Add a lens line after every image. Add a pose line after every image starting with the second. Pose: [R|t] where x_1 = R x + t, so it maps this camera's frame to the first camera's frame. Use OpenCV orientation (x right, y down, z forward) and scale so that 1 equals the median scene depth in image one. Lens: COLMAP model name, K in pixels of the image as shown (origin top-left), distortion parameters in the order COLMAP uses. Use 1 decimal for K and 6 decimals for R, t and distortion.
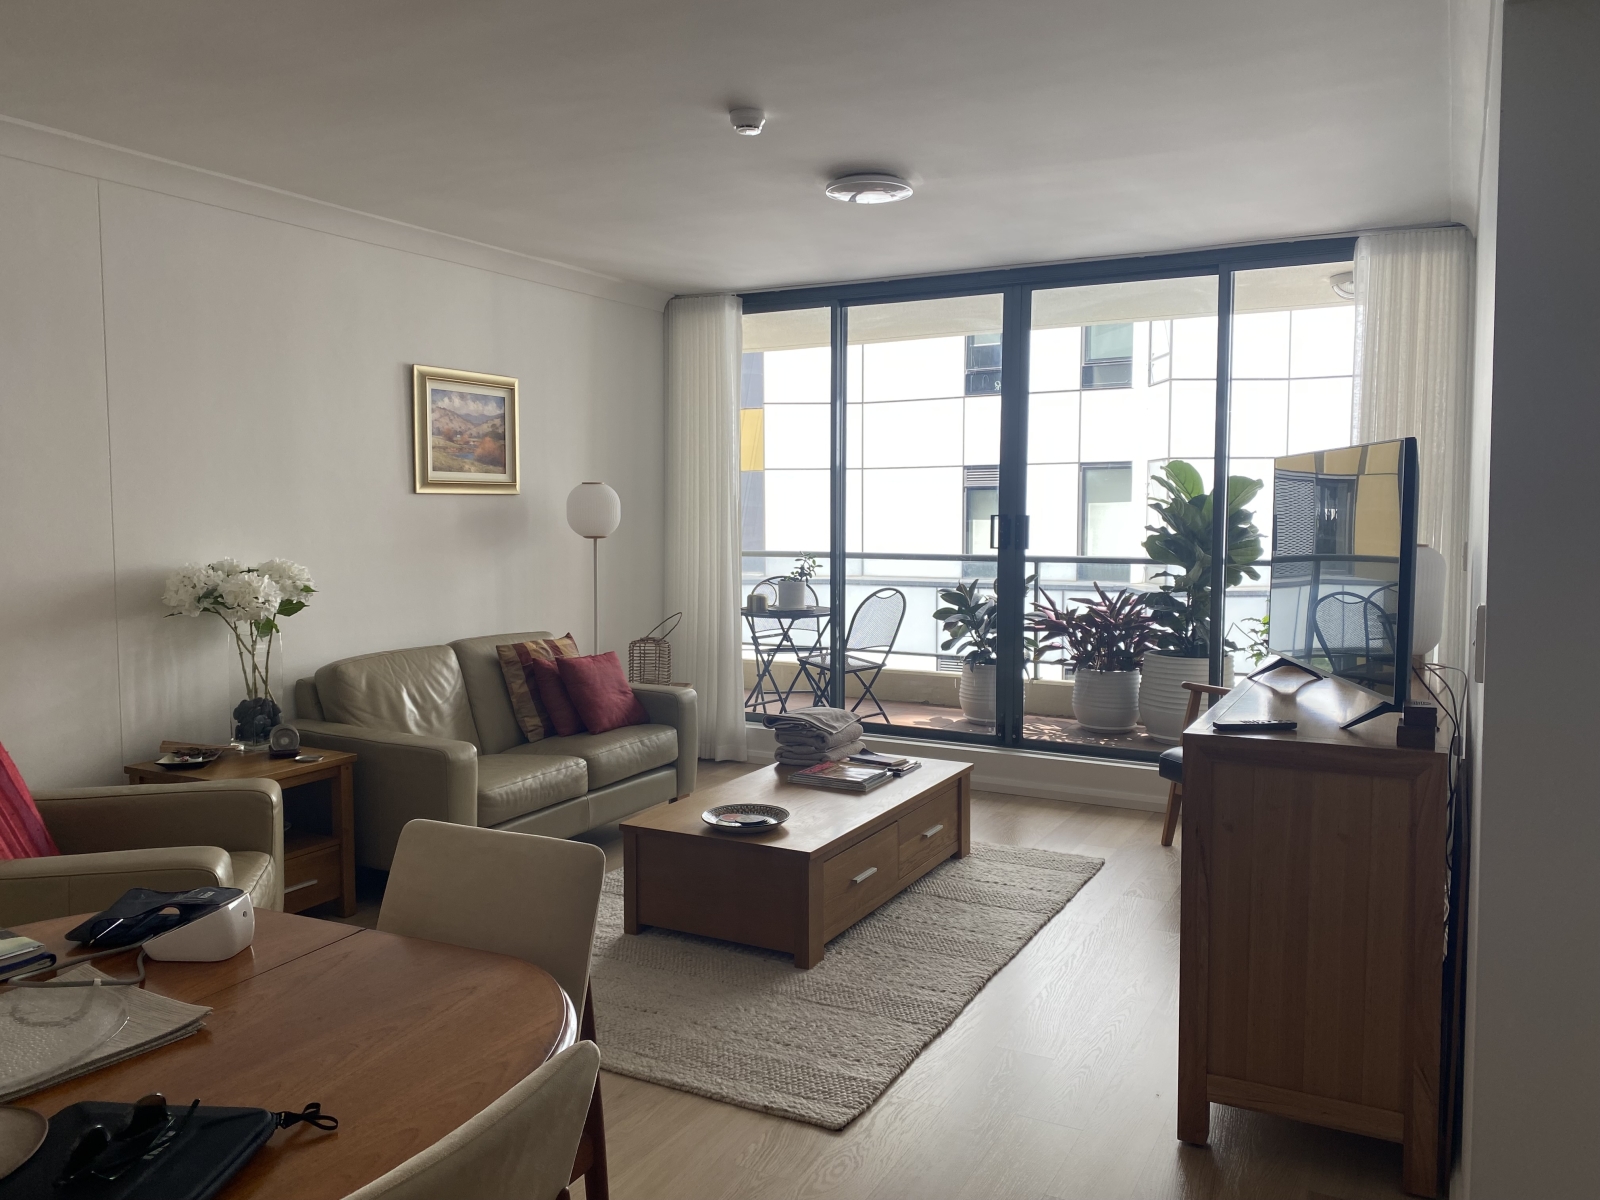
lens RADIAL K [[1211.2, 0, 798.4], [0, 1211.2, 591.6], [0, 0, 1]] dist [0.012665, -0.004208]
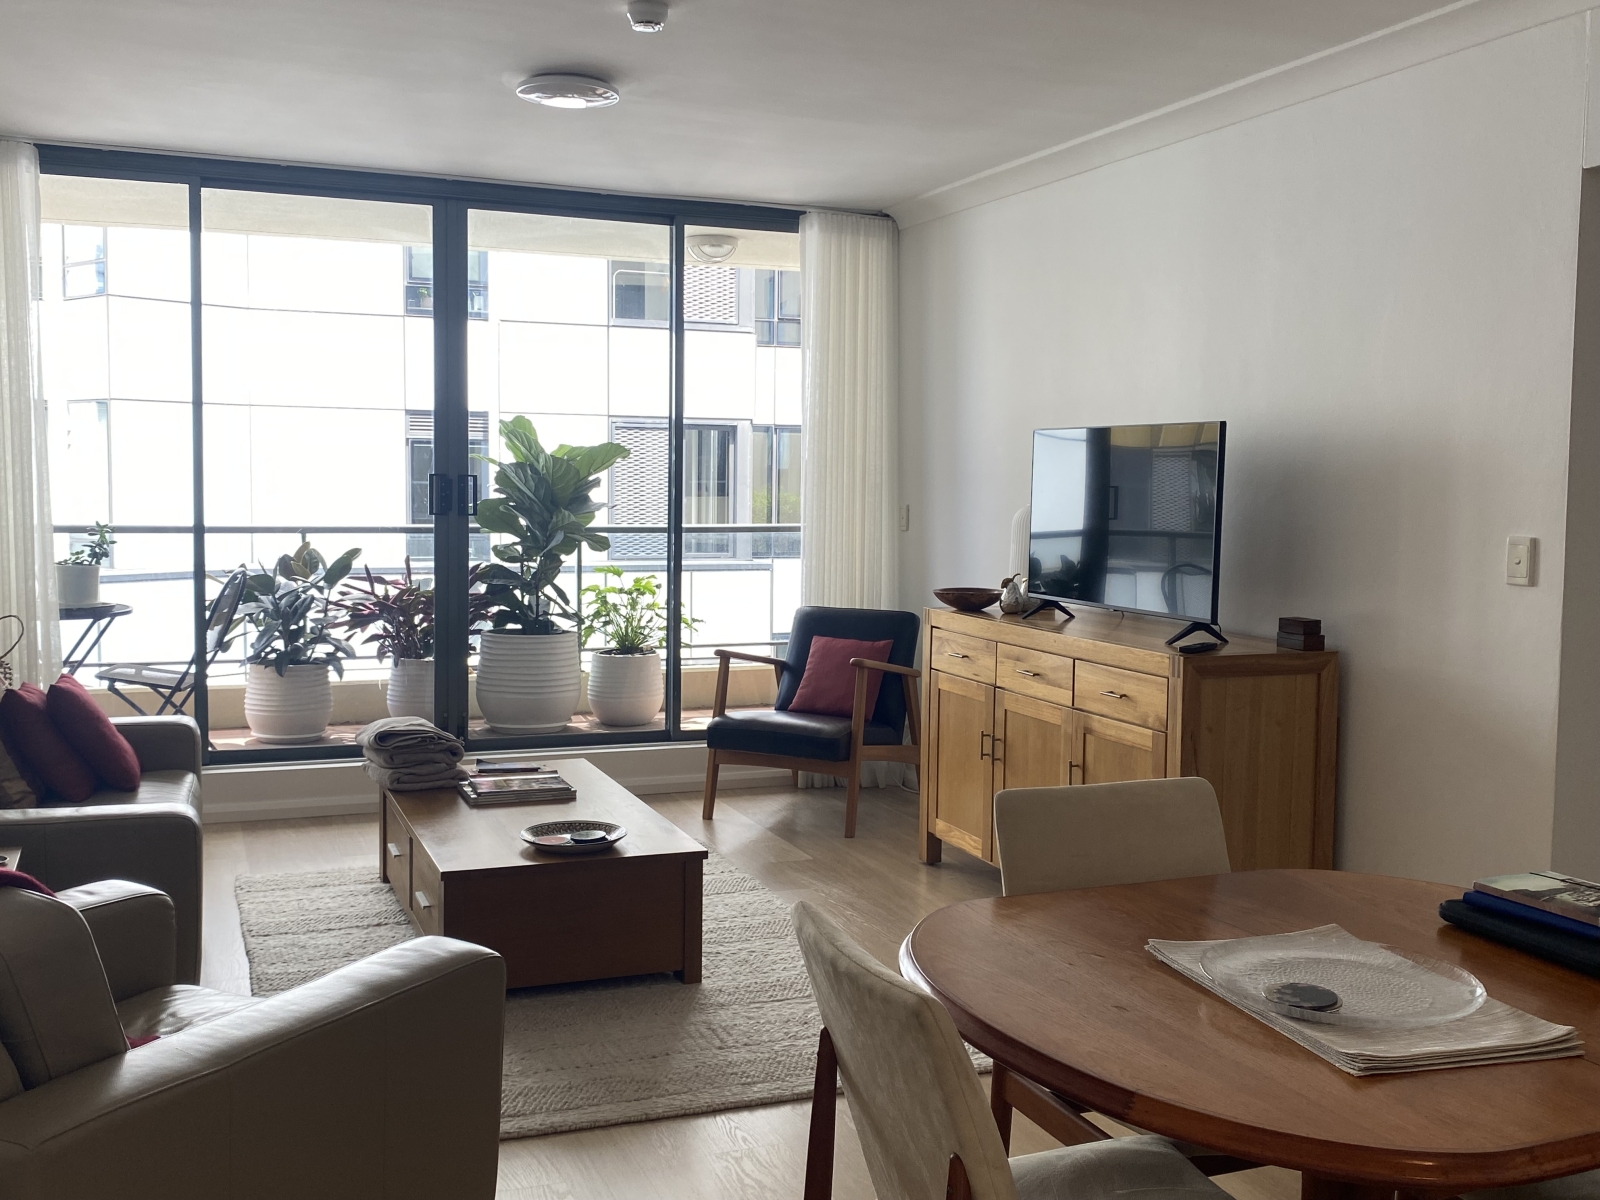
lens RADIAL K [[1561.5, 0, 800.7], [0, 1561.5, 605.0], [0, 0, 1]] dist [0.022396, 0.000000]
pose [[0.646834, -0.053101, 0.760780, -0.563968], [0.037534, 0.998581, 0.037787, -0.005786], [-0.761706, 0.004113, 0.647909, 0.133559]]
